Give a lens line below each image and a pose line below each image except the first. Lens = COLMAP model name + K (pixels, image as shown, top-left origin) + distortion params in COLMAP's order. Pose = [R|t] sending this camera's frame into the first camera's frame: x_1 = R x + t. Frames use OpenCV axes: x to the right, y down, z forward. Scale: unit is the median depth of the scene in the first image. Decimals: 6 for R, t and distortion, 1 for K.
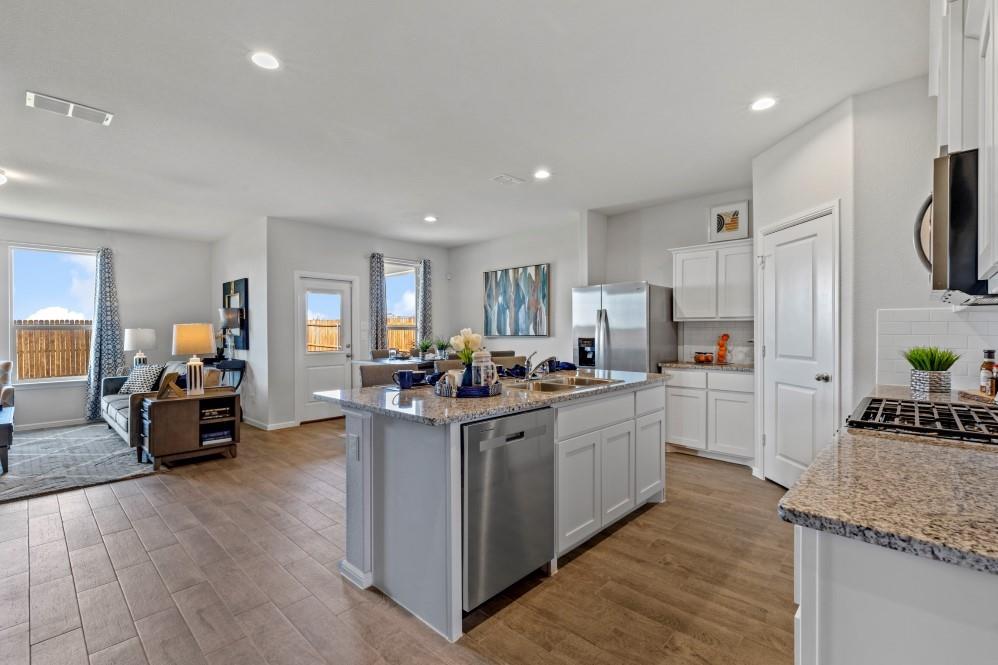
lens RADIAL K [[445.8, 0, 500.1], [0, 445.8, 332.2], [0, 0, 1]] dist [0.010603, -0.002983]
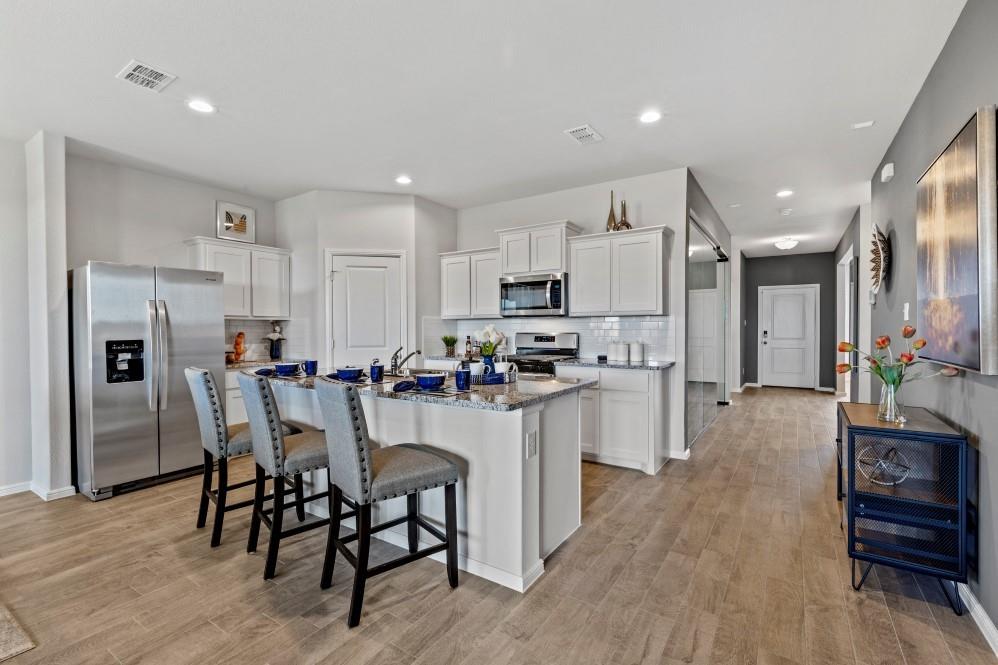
lens RADIAL K [[445.8, 0, 503.9], [0, 445.8, 332.3], [0, 0, 1]] dist [0.010603, -0.002983]
pose [[-0.177132, -0.006597, 0.984165, -0.459310], [0.009813, 0.999916, 0.008469, 0.000612], [-0.984138, 0.011158, -0.177052, 0.442233]]
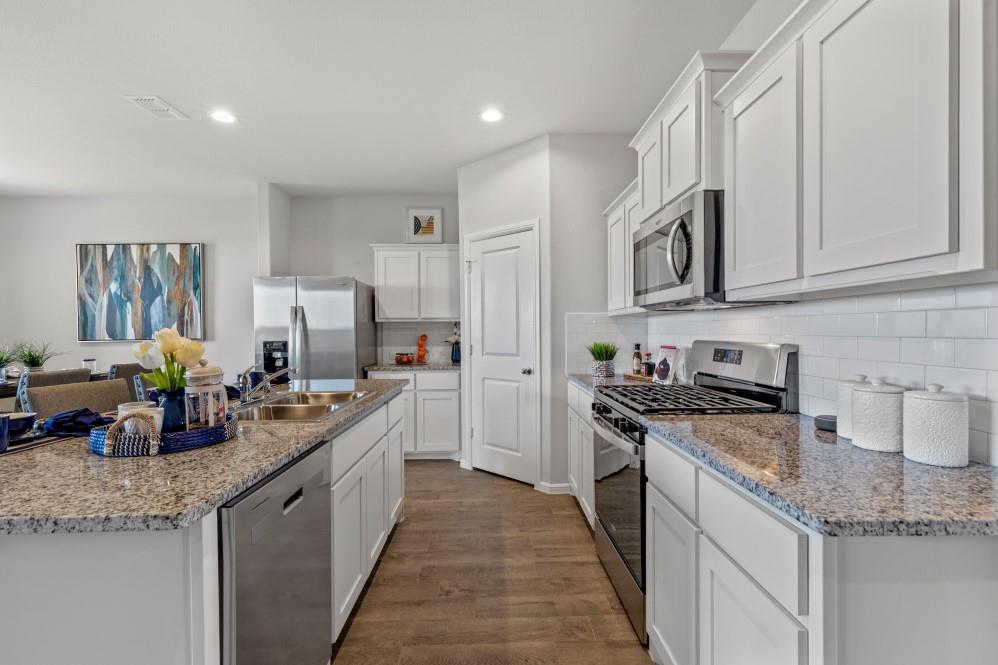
lens RADIAL K [[445.8, 0, 500.2], [0, 445.8, 332.8], [0, 0, 1]] dist [0.010603, -0.002983]
pose [[0.713194, -0.007303, 0.700928, -0.065675], [0.008689, 0.999961, 0.001578, 0.000031], [-0.700912, 0.004965, 0.713230, 0.111759]]
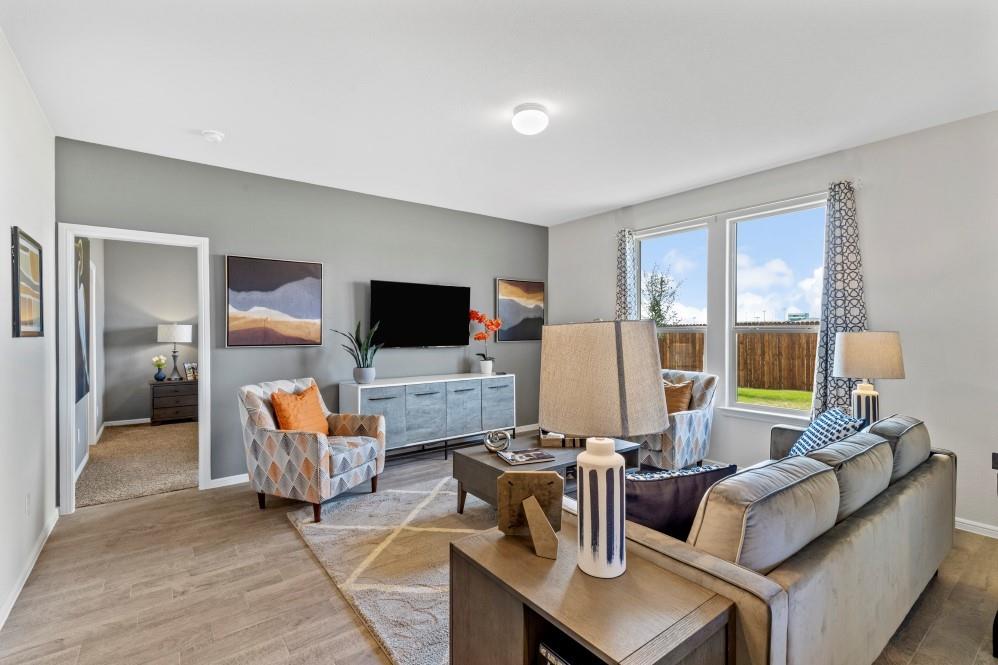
lens RADIAL K [[445.8, 0, 501.6], [0, 445.8, 335.0], [0, 0, 1]] dist [0.010603, -0.002983]
pose [[-0.168943, 0.012397, -0.985548, -0.273627], [0.000623, 0.999922, 0.012471, -0.010859], [0.985626, 0.001493, -0.168938, 0.698096]]
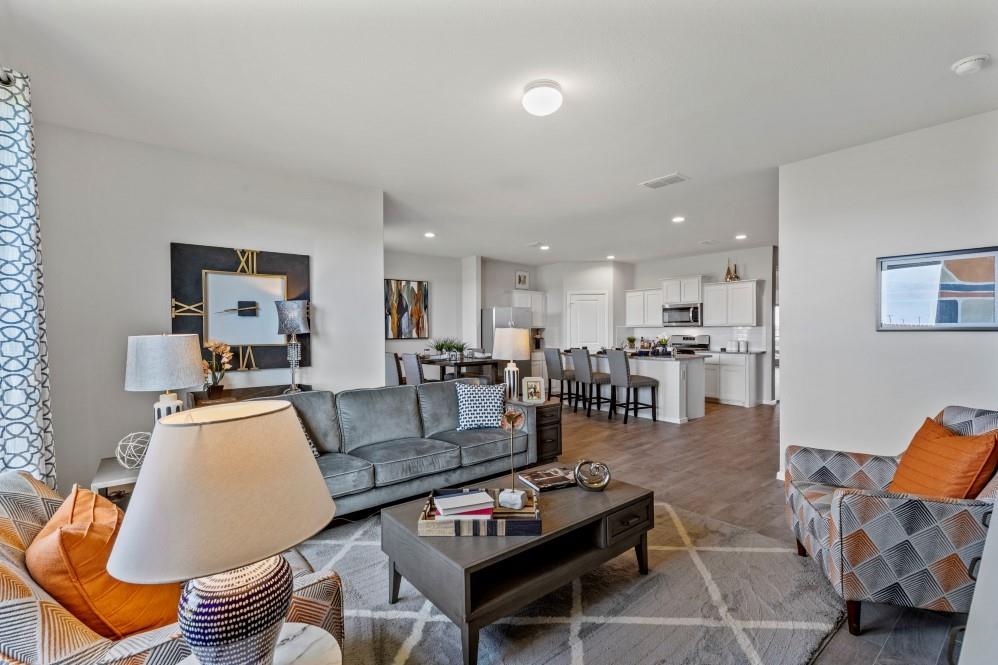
lens RADIAL K [[445.8, 0, 497.4], [0, 445.8, 335.4], [0, 0, 1]] dist [0.010603, -0.002983]
pose [[0.135791, -0.009295, 0.990694, -1.162123], [0.010261, 0.999916, 0.007975, -0.007647], [-0.990684, 0.009083, 0.135875, 0.635157]]
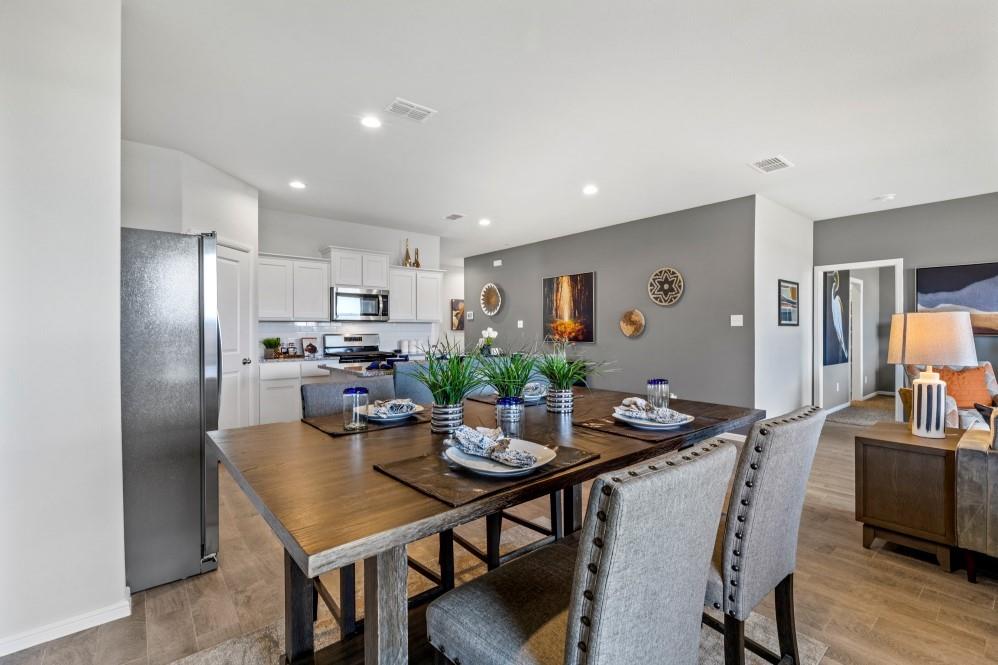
lens RADIAL K [[445.8, 0, 501.1], [0, 445.8, 332.6], [0, 0, 1]] dist [0.010603, -0.002983]
pose [[-0.991980, 0.003266, 0.126352, -0.145909], [0.004396, 0.999953, 0.008665, -0.001606], [-0.126317, 0.009151, -0.991948, 1.156018]]
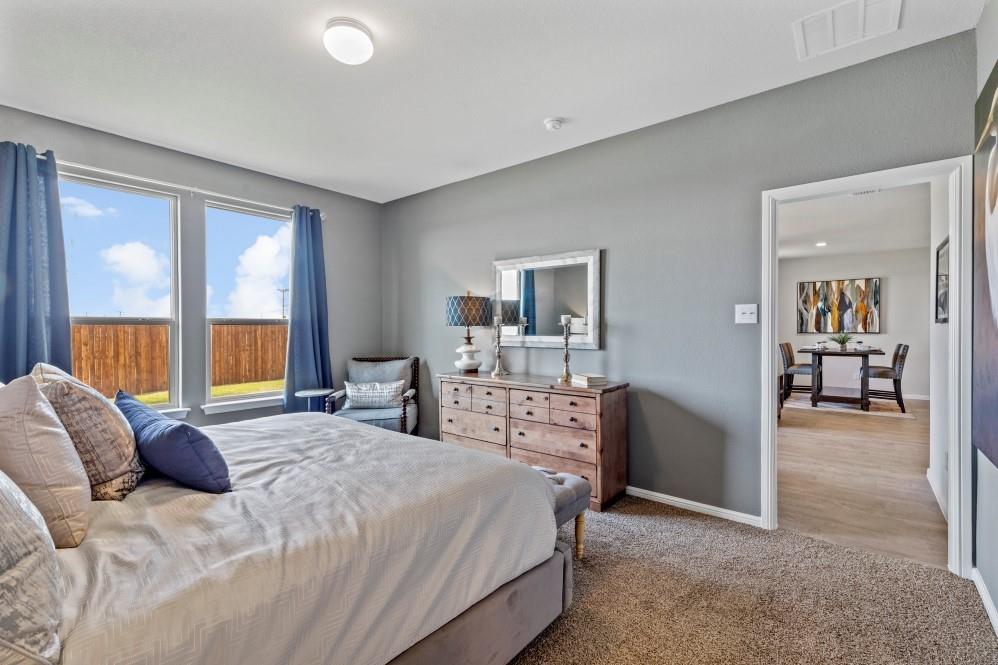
lens RADIAL K [[445.8, 0, 503.6], [0, 445.8, 332.3], [0, 0, 1]] dist [0.010603, -0.002983]
pose [[0.997267, 0.002033, 0.073848, -1.112751], [-0.002074, 0.999998, 0.000469, 0.008080], [-0.073847, -0.000621, 0.997269, -0.239466]]
